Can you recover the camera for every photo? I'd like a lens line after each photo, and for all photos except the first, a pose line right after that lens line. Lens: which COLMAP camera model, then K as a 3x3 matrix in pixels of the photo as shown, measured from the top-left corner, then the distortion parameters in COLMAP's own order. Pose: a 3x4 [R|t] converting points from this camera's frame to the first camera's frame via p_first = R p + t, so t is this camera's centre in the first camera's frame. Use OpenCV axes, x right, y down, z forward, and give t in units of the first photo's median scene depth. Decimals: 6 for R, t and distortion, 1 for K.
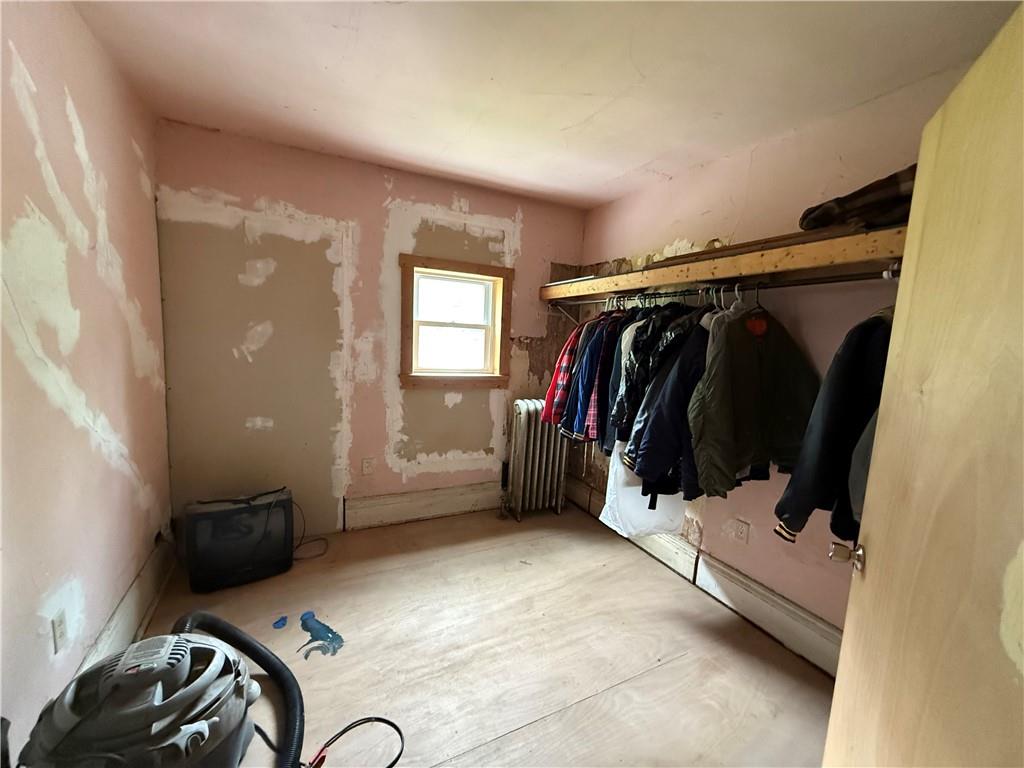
lens RADIAL K [[409.4, 0, 510.0], [0, 409.4, 384.3], [0, 0, 1]] dist [0.001350, 0.000028]
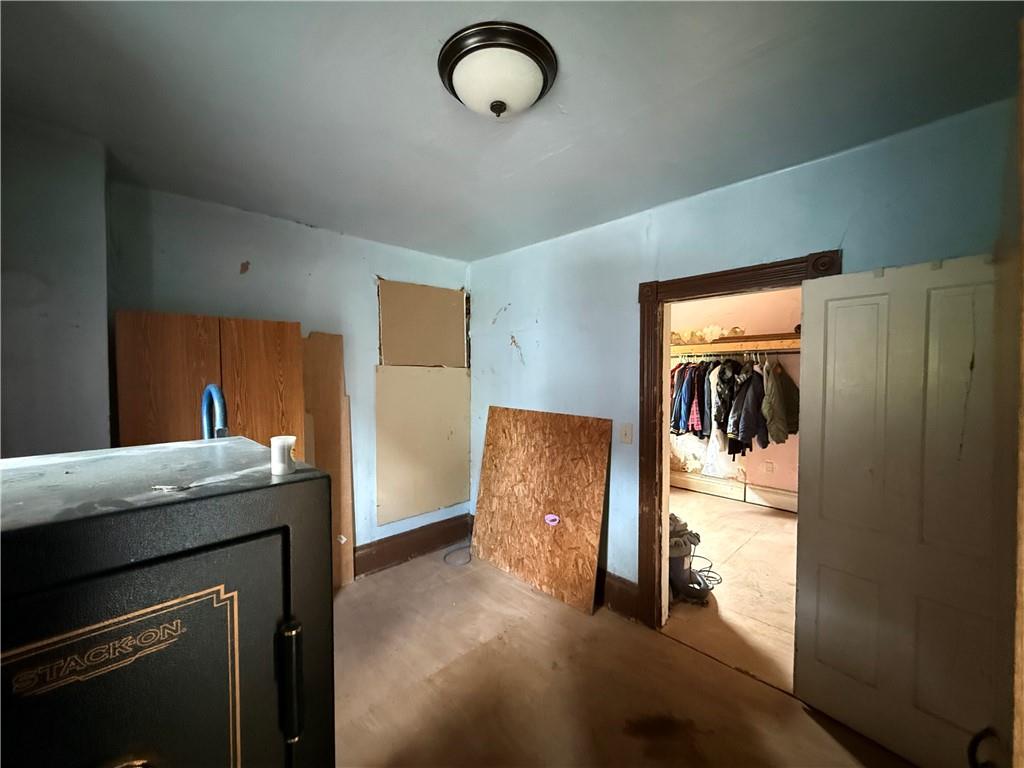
lens RADIAL K [[409.4, 0, 513.1], [0, 409.4, 386.2], [0, 0, 1]] dist [0.001350, 0.000028]
pose [[0.950243, -0.052503, 0.307052, -1.301104], [0.076980, 0.994701, -0.068148, -0.009024], [-0.301847, 0.088394, 0.949250, -0.626001]]
